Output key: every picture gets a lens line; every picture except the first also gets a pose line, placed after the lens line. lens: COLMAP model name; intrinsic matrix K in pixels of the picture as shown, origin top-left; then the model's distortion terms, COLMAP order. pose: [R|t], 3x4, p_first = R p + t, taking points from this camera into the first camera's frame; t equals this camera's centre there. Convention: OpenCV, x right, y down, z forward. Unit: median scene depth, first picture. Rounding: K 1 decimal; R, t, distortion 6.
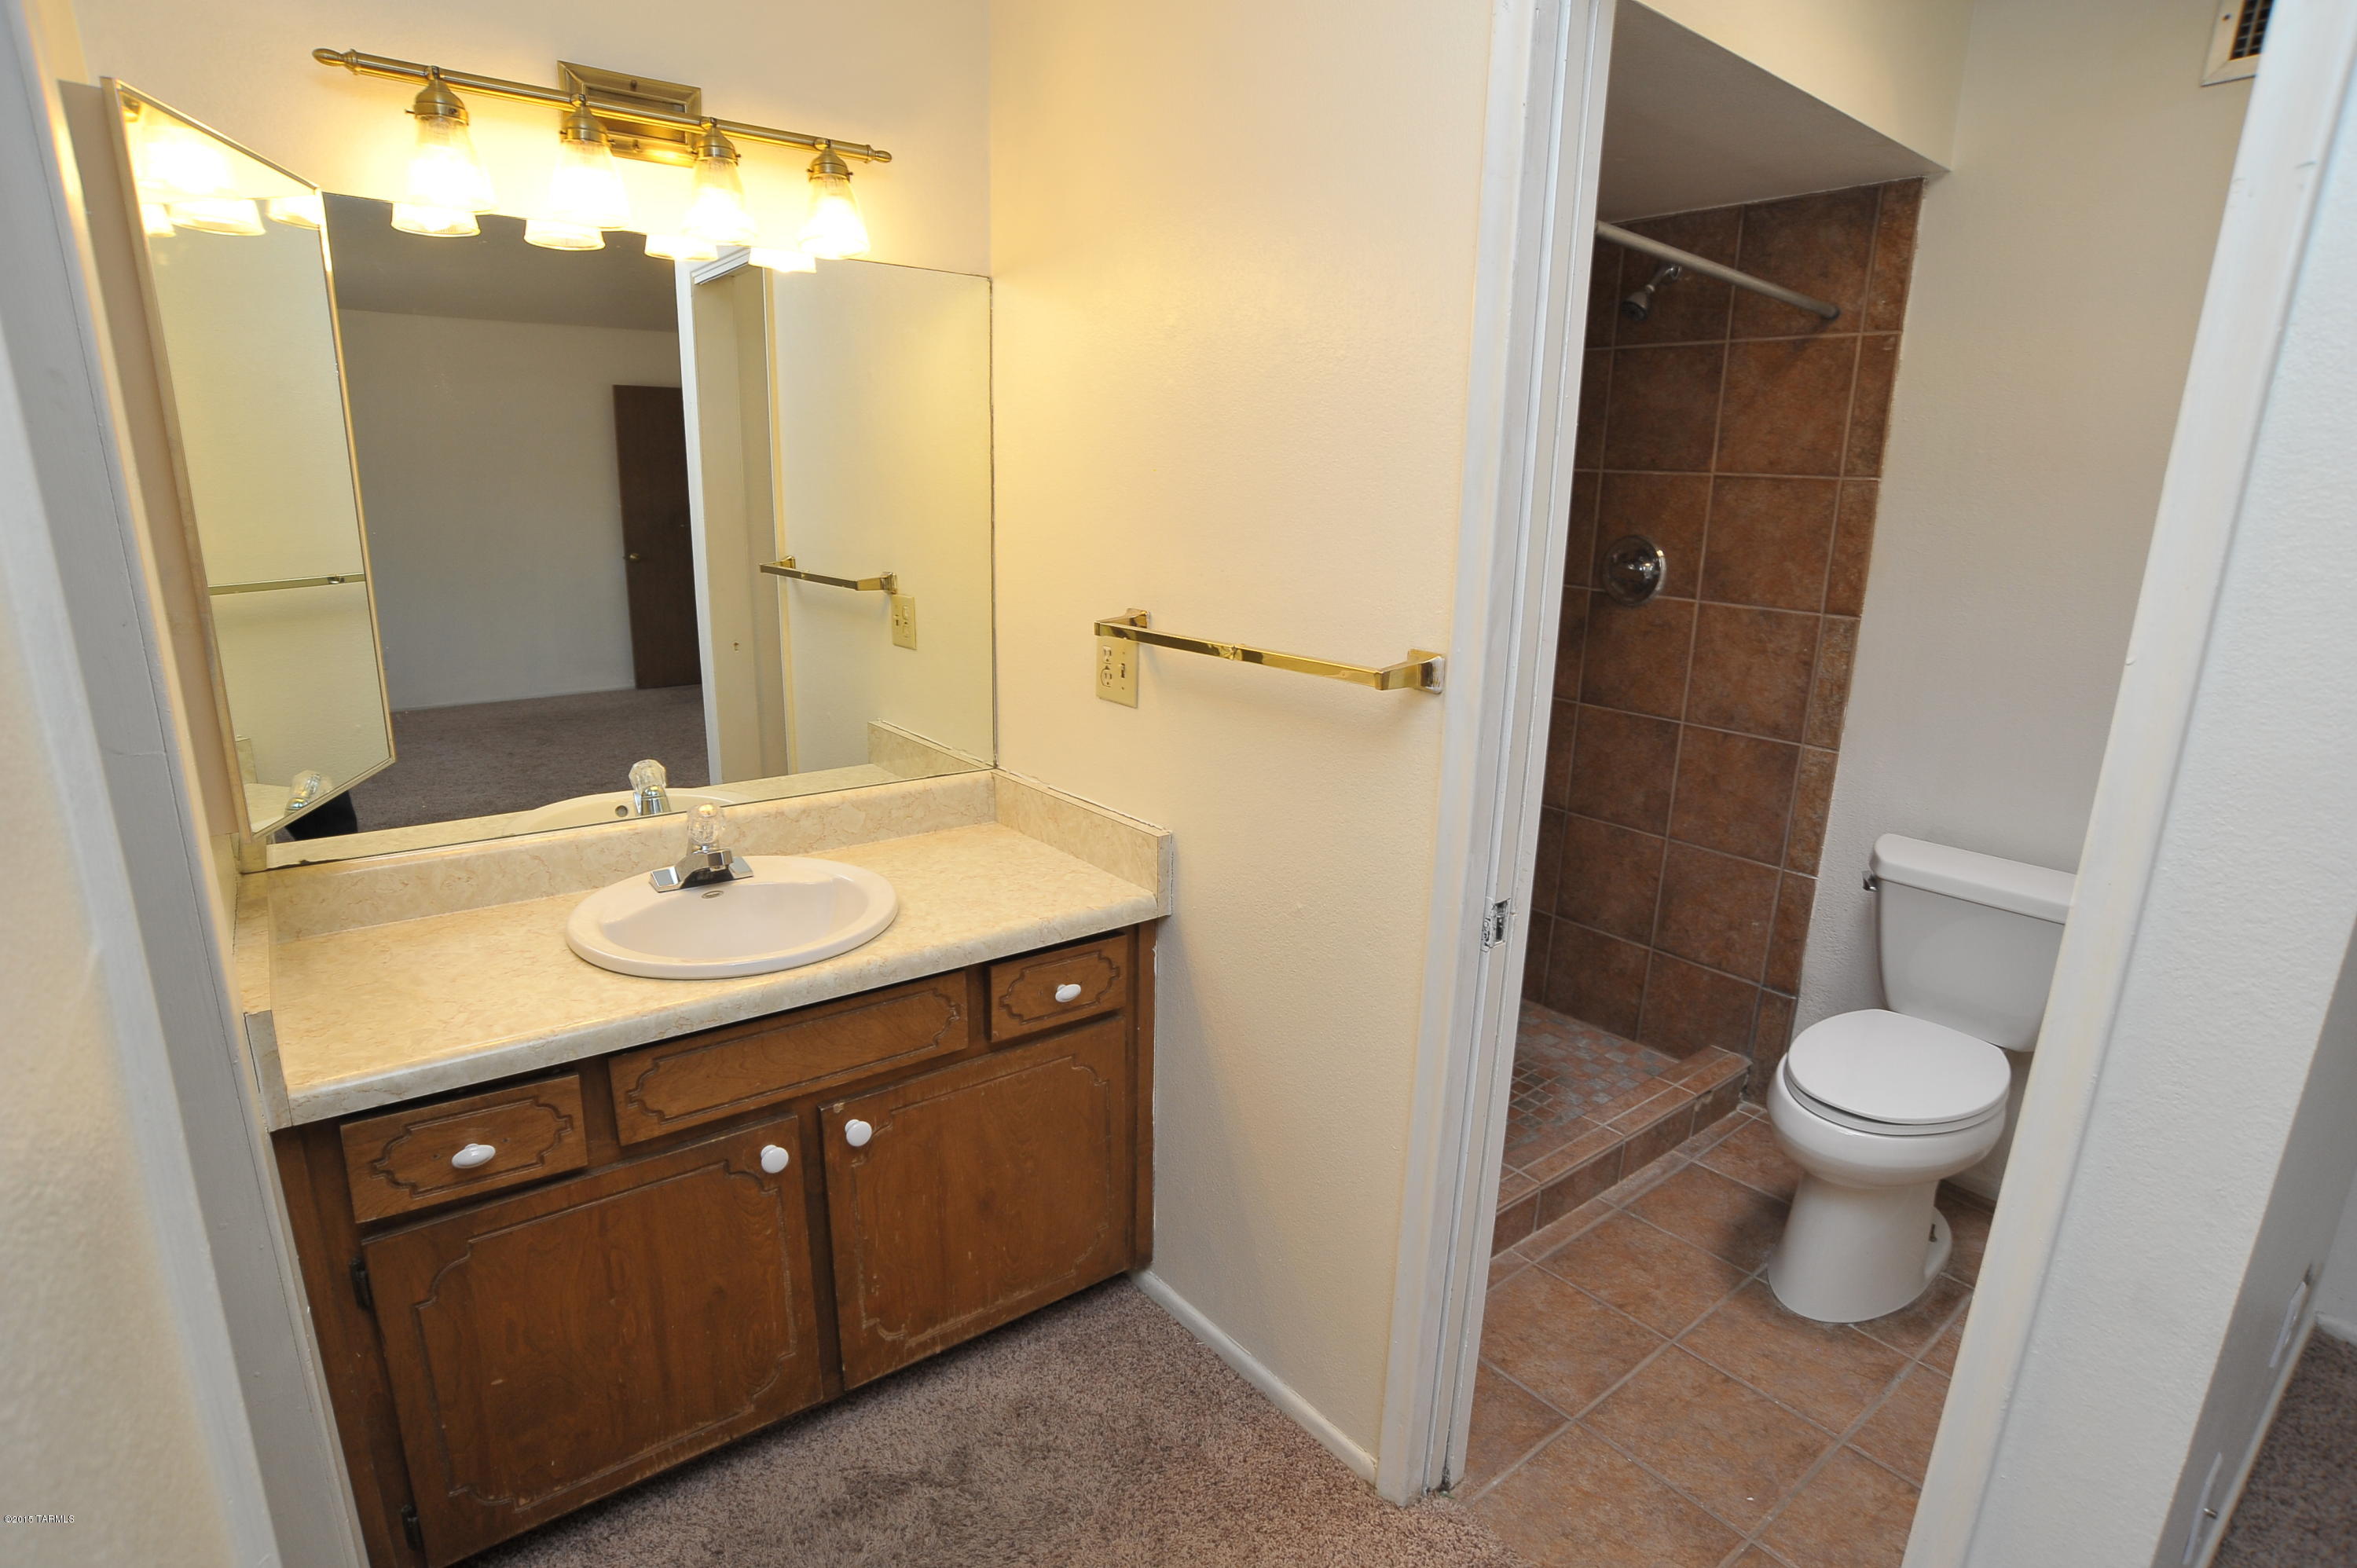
lens RADIAL K [[1202.6, 0, 1178.5], [0, 1202.6, 784.0], [0, 0, 1]] dist [-0.094624, 0.038783]
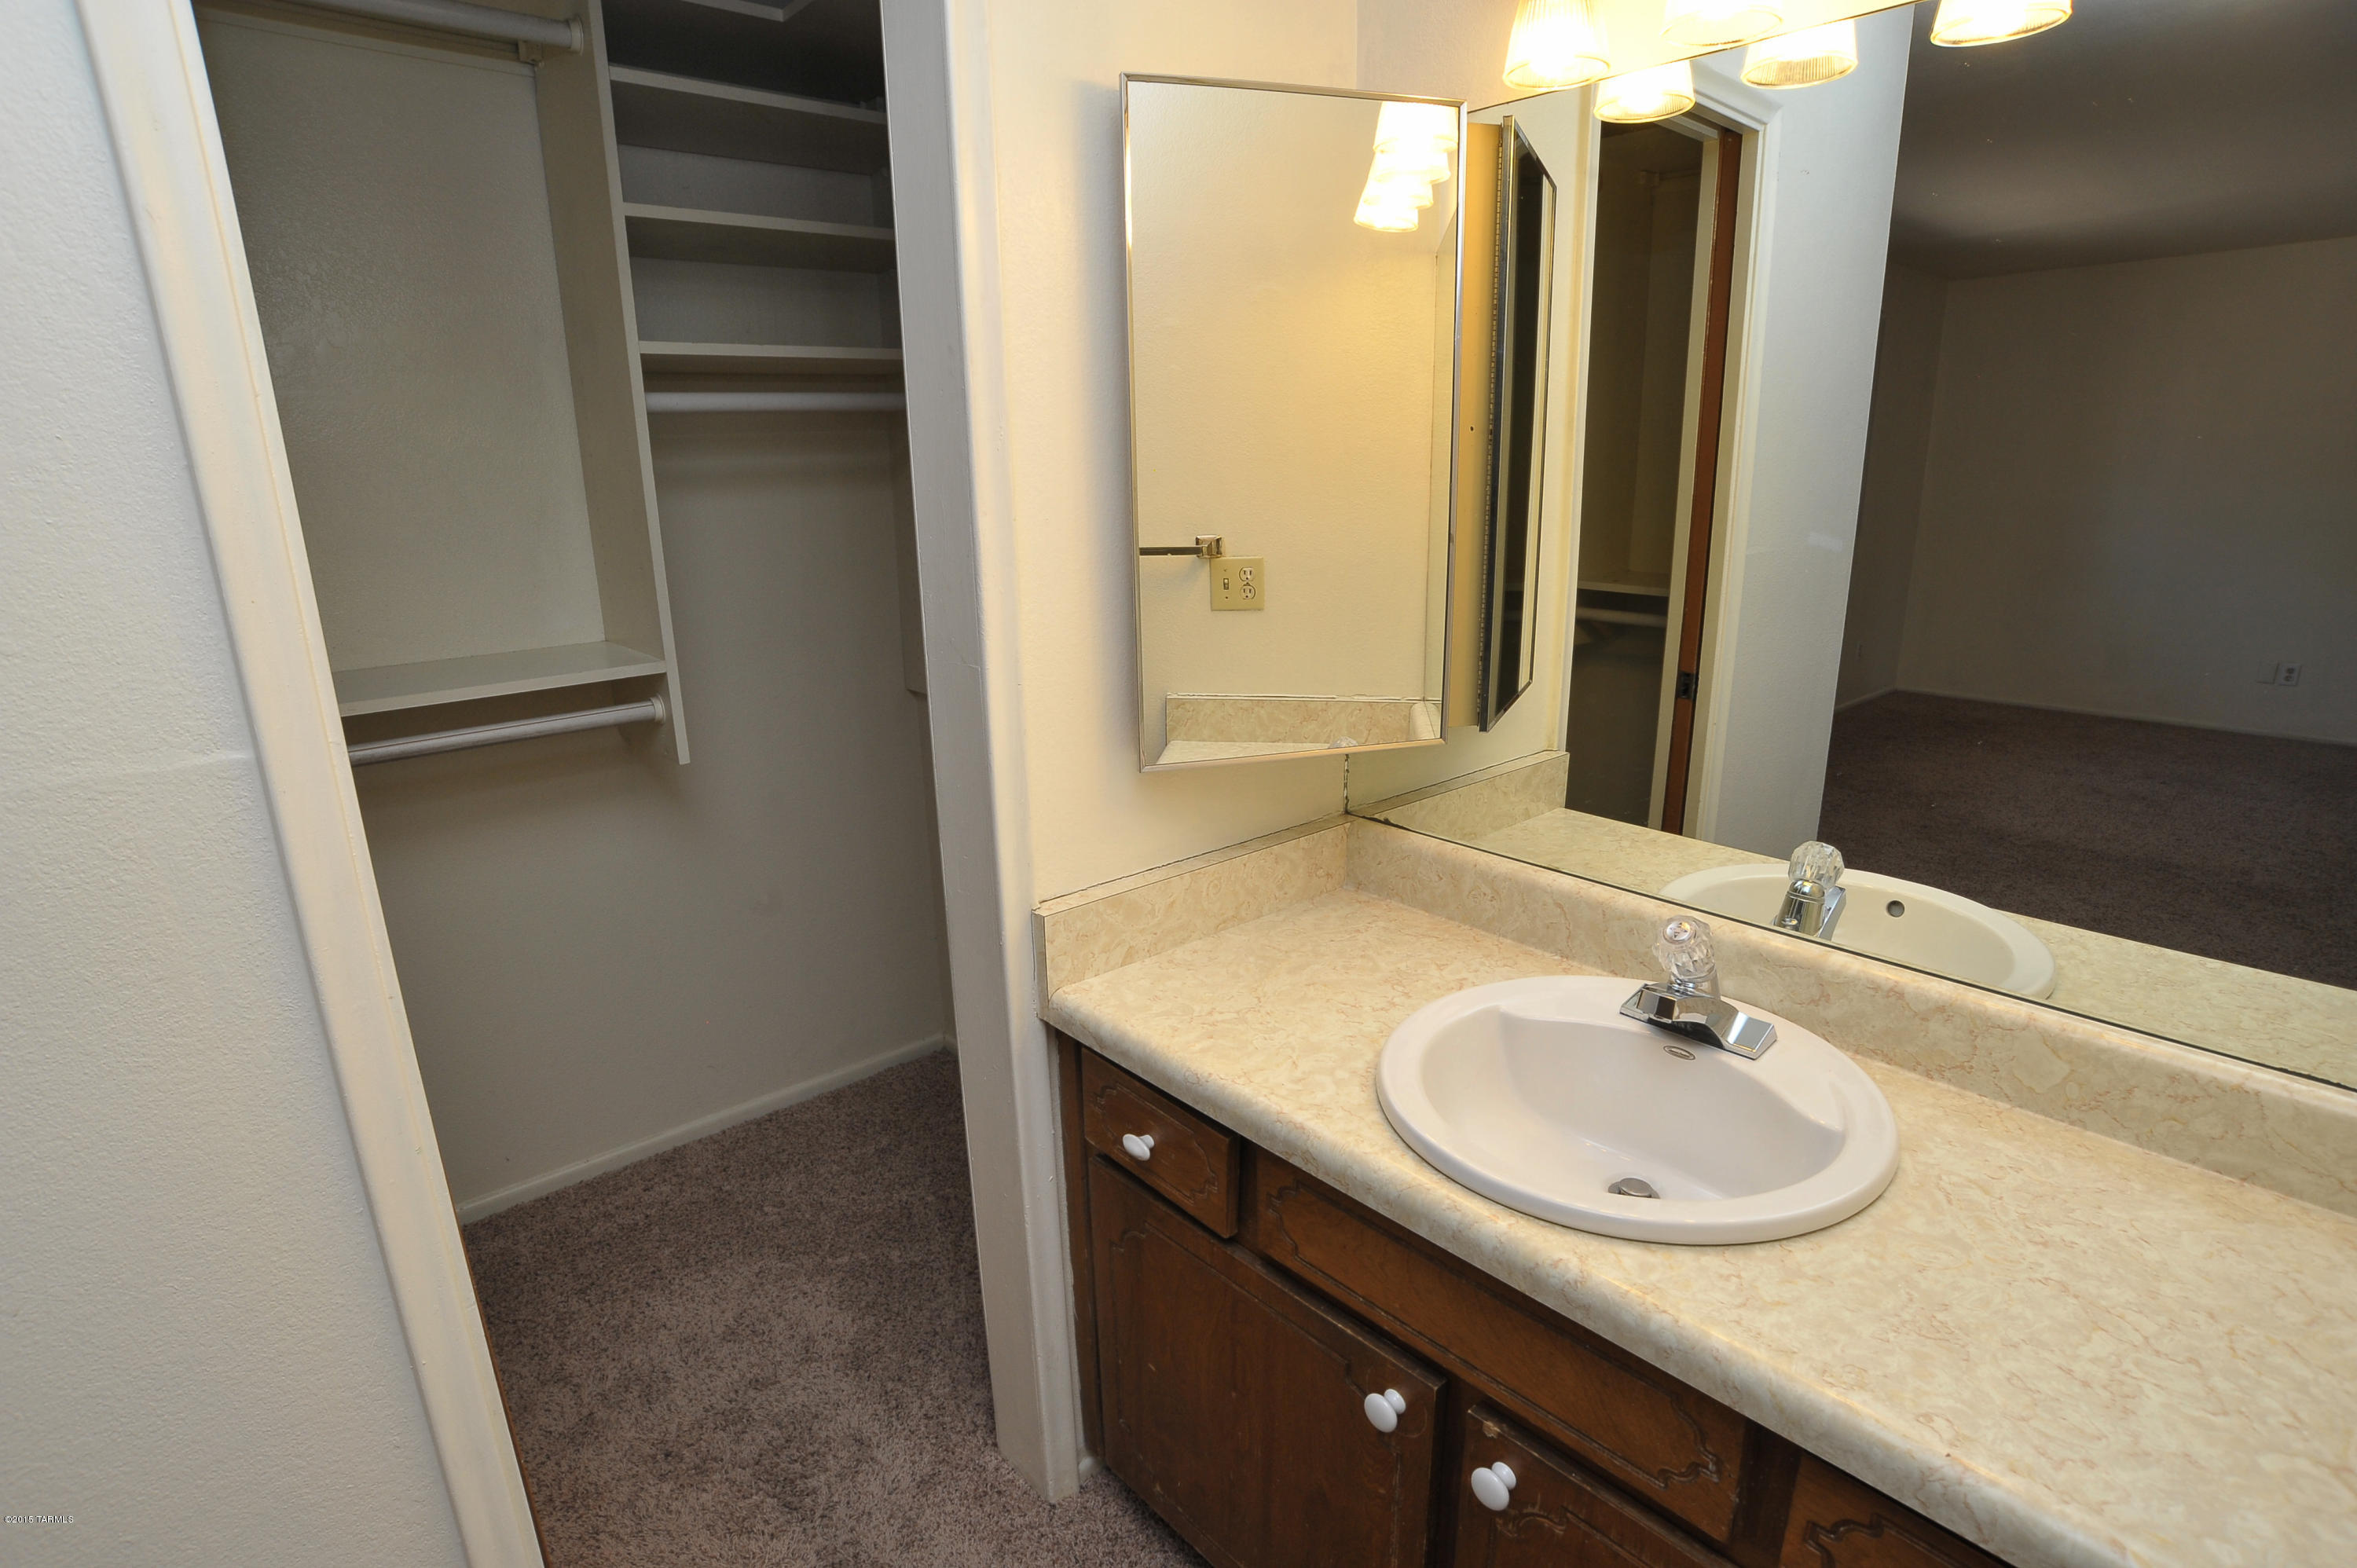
lens RADIAL K [[1202.6, 0, 1178.5], [0, 1202.6, 784.0], [0, 0, 1]] dist [-0.094624, 0.038783]
pose [[0.070482, 0.245268, -0.966890, 0.193708], [-0.227766, 0.947651, 0.223785, -0.137023], [0.971162, 0.204452, 0.122656, 0.633475]]
